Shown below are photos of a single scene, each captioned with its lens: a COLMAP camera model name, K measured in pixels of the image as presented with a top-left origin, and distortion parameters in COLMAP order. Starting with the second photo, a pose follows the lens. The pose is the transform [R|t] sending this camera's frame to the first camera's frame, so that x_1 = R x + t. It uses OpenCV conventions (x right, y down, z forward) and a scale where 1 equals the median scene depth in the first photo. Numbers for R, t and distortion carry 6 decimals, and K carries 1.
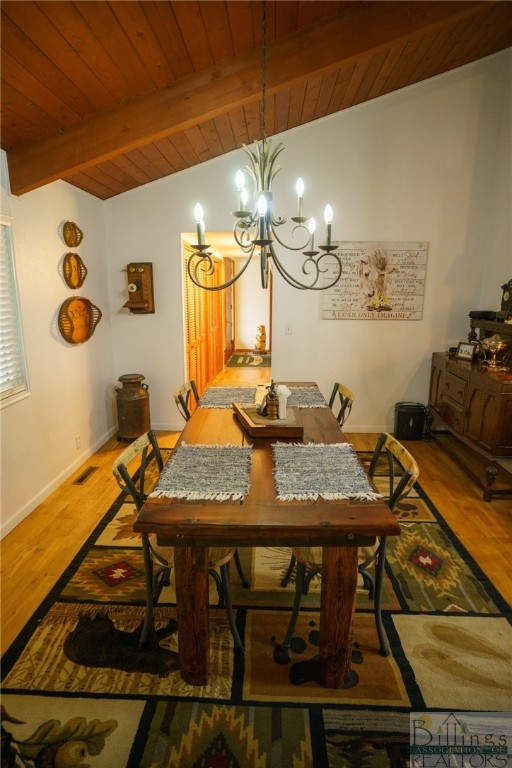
lens RADIAL K [[397.9, 0, 255.1], [0, 397.9, 382.8], [0, 0, 1]] dist [-0.049377, 0.019461]
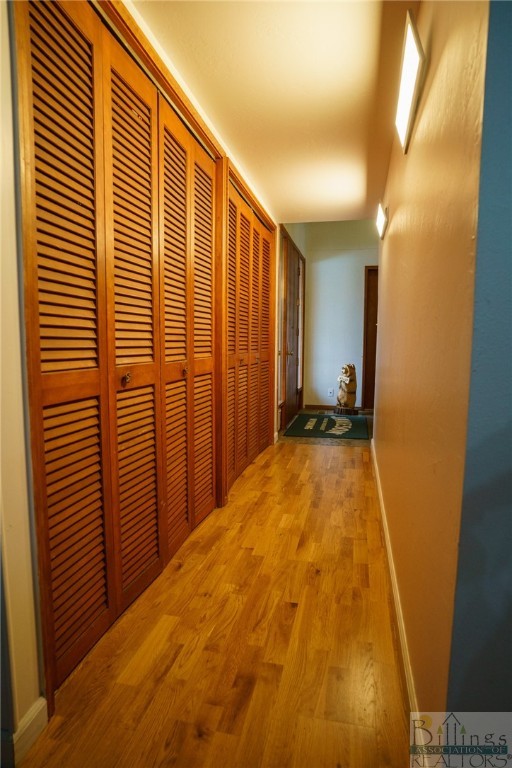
lens RADIAL K [[397.9, 0, 256.7], [0, 397.9, 384.0], [0, 0, 1]] dist [-0.049377, 0.019461]
pose [[0.982042, 0.020050, -0.187593, -0.008200], [-0.046327, 0.989520, -0.136760, -0.032831], [0.182885, 0.142995, 0.972680, 0.437202]]
